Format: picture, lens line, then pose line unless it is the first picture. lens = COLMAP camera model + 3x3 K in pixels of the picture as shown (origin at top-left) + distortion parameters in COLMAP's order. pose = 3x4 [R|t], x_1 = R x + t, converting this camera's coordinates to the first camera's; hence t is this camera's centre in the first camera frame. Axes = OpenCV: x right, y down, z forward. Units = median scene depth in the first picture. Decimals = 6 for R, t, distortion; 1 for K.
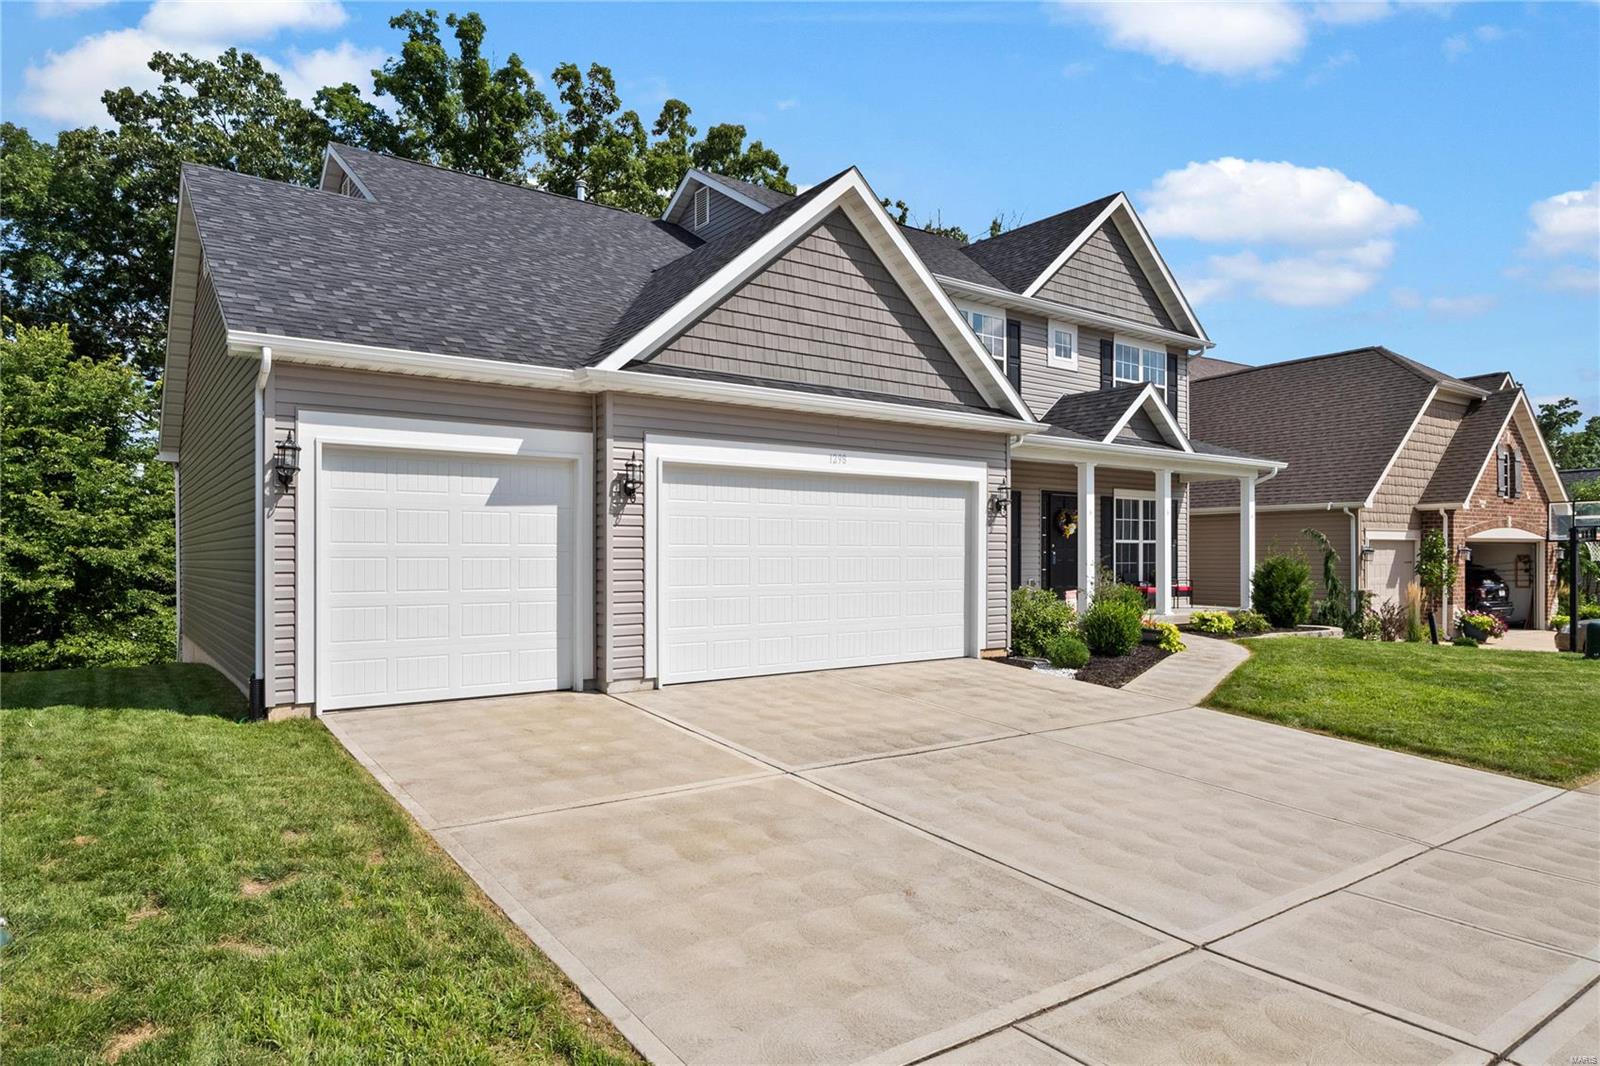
lens RADIAL K [[972.8, 0, 801.8], [0, 972.8, 543.1], [0, 0, 1]] dist [-0.006071, -0.000782]
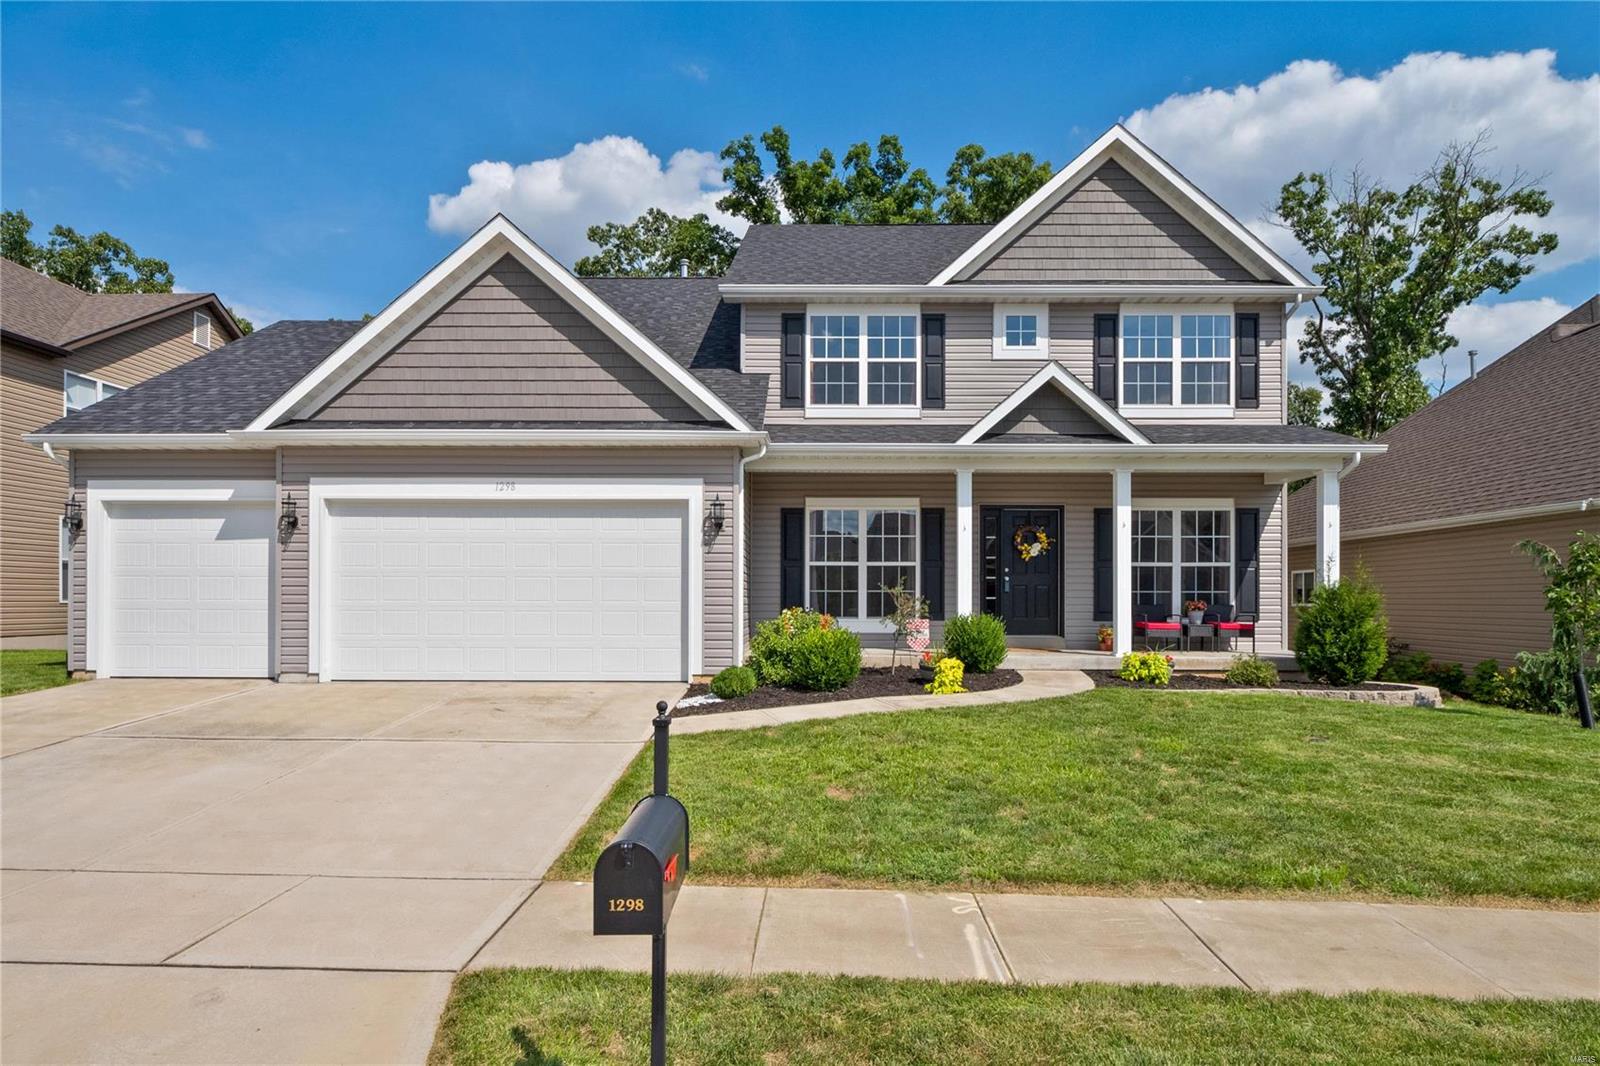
lens RADIAL K [[908.6, 0, 803.0], [0, 908.6, 585.7], [0, 0, 1]] dist [-0.009354, -0.001538]
pose [[0.791946, -0.004878, -0.610572, 0.630176], [0.003161, 0.999987, -0.003889, 0.019731], [0.610583, 0.001150, 0.791951, 0.278982]]
